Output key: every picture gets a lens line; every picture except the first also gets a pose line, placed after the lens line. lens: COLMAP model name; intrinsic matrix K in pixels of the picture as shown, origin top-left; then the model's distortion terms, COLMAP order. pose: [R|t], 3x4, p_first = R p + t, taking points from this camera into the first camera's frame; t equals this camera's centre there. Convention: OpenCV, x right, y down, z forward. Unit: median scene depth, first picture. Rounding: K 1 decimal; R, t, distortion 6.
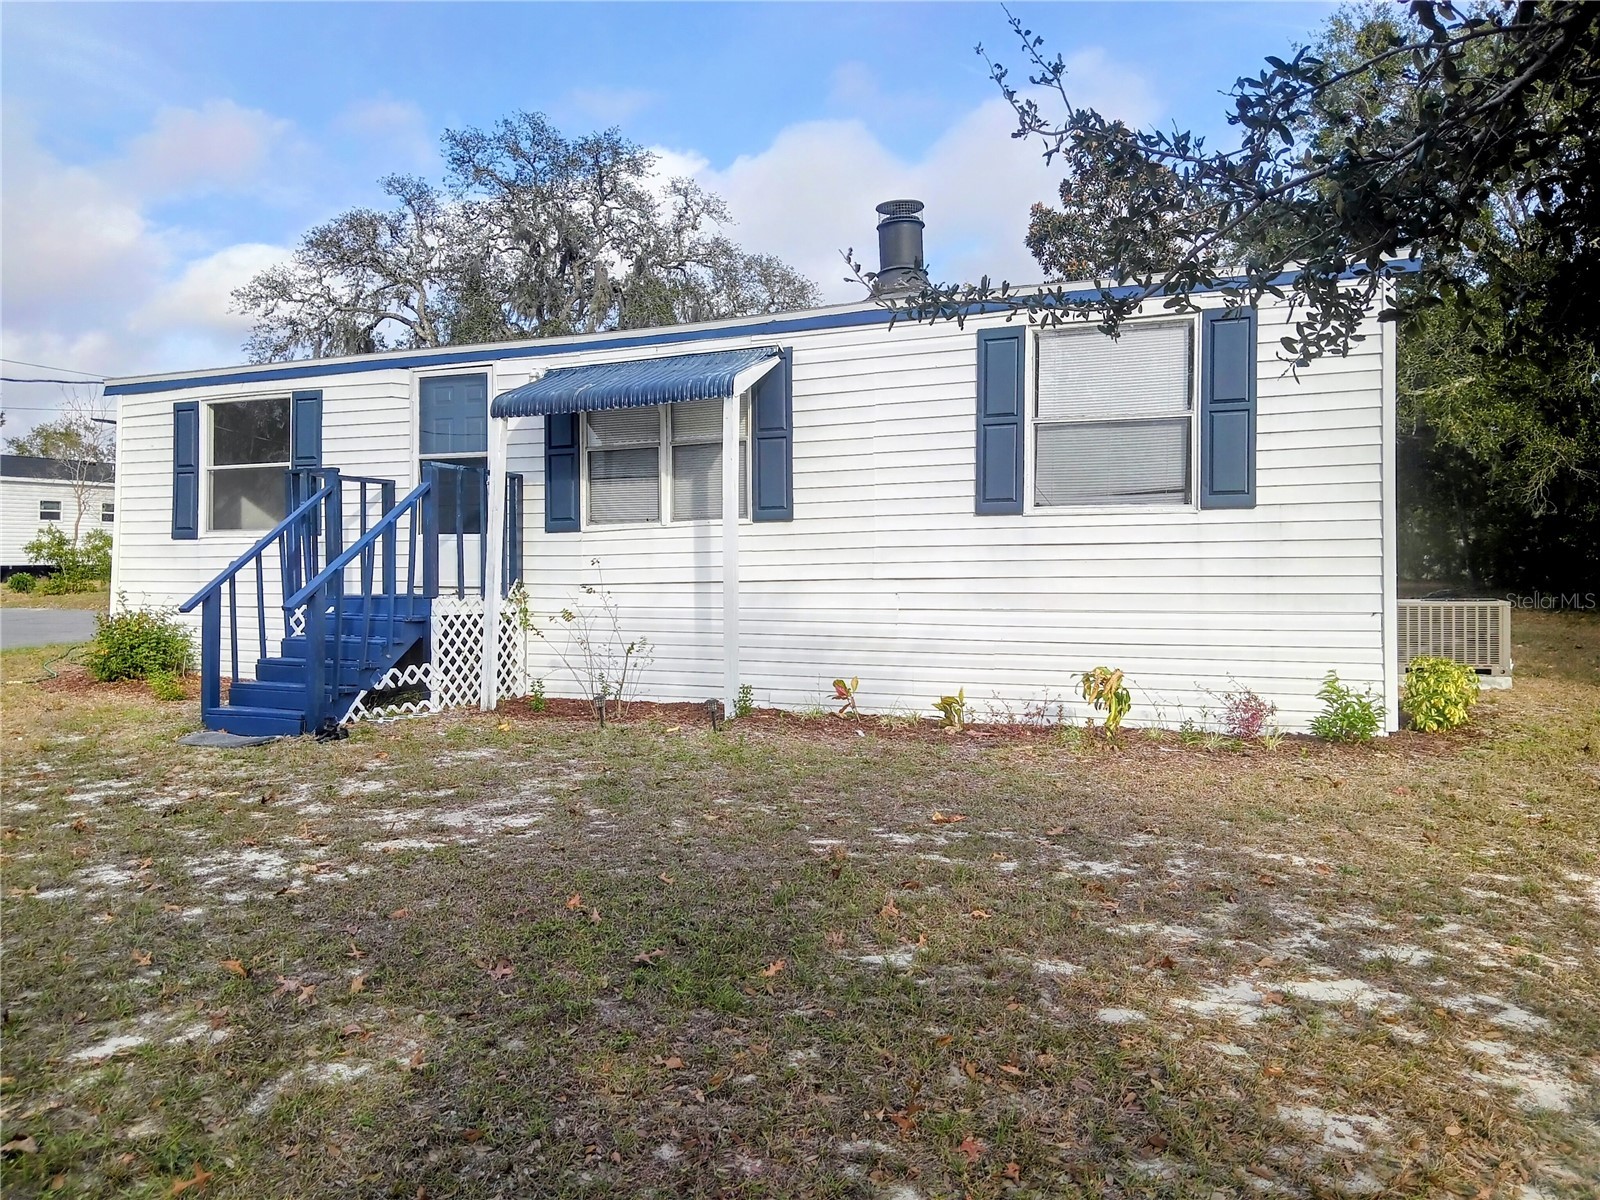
lens RADIAL K [[1189.9, 0, 811.9], [0, 1189.9, 600.3], [0, 0, 1]] dist [0.018875, -0.044921]
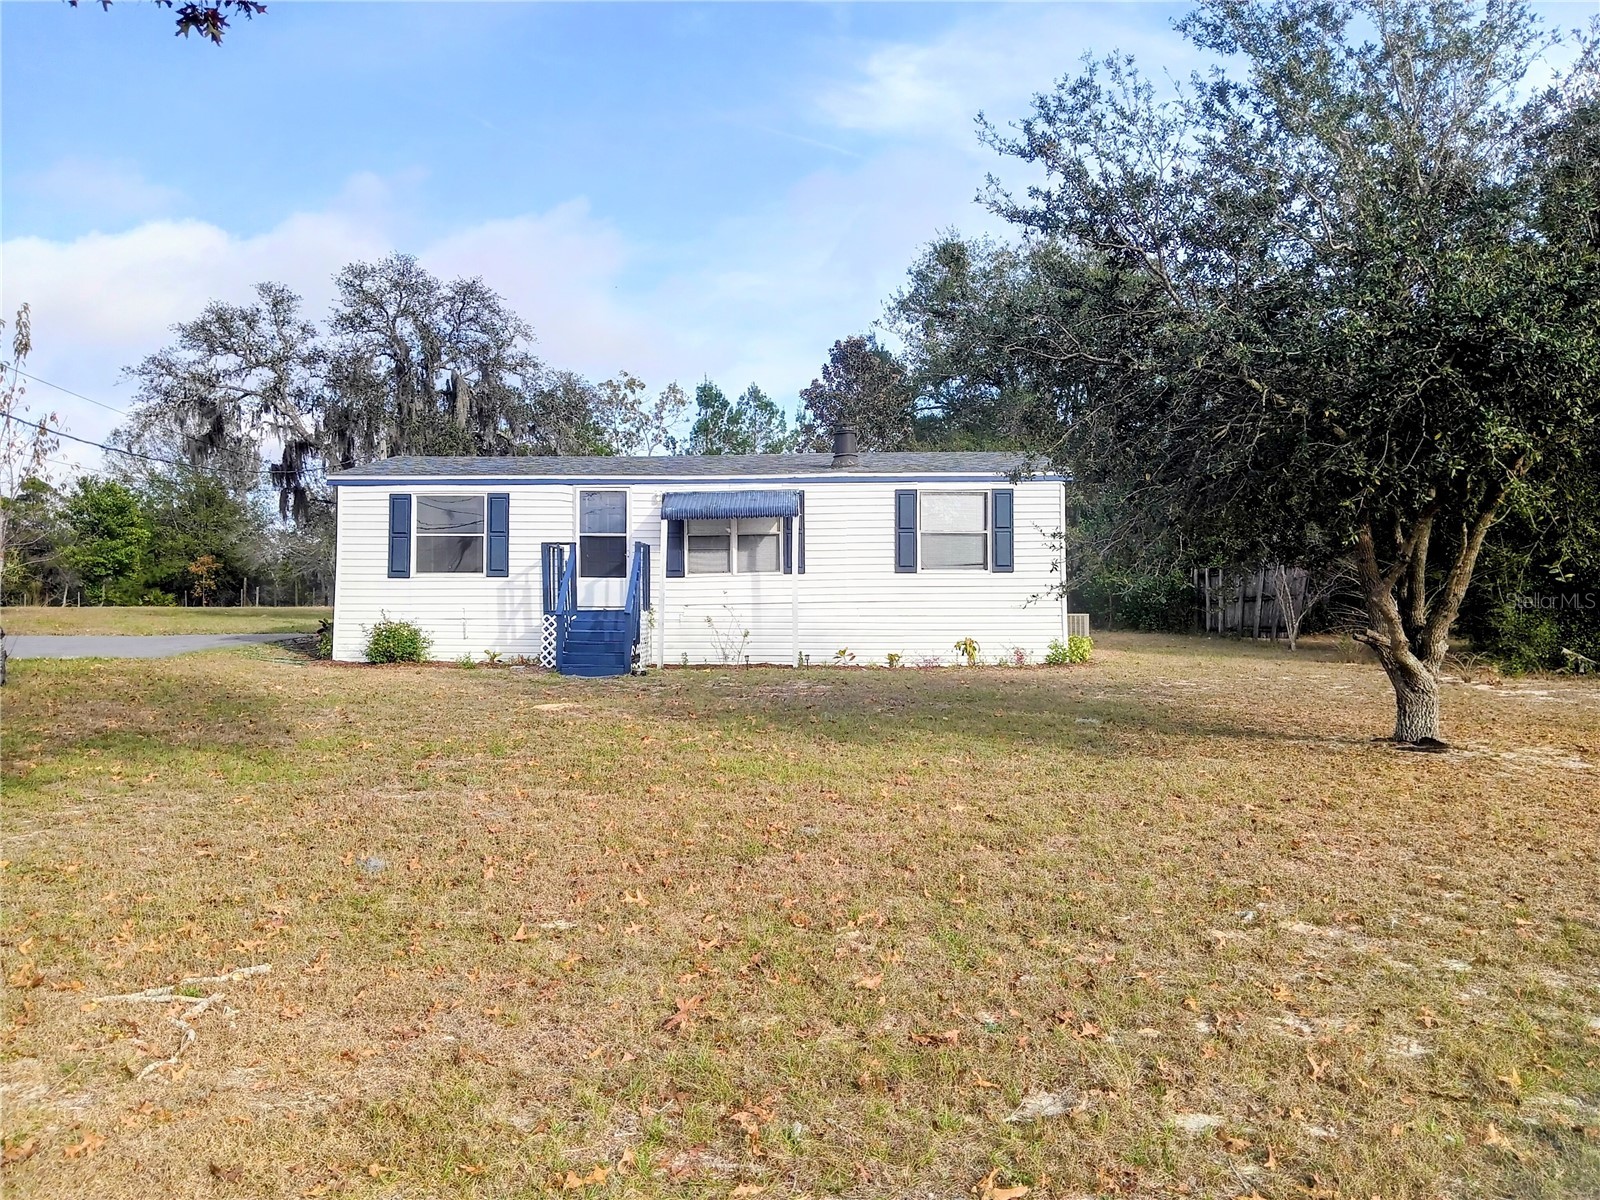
lens RADIAL K [[1189.9, 0, 792.1], [0, 1189.9, 596.8], [0, 0, 1]] dist [0.018875, -0.044921]
pose [[0.923260, 0.005583, 0.384134, -0.797846], [0.007596, 0.999434, -0.032783, 0.039269], [-0.384100, 0.033185, 0.922695, -0.864092]]
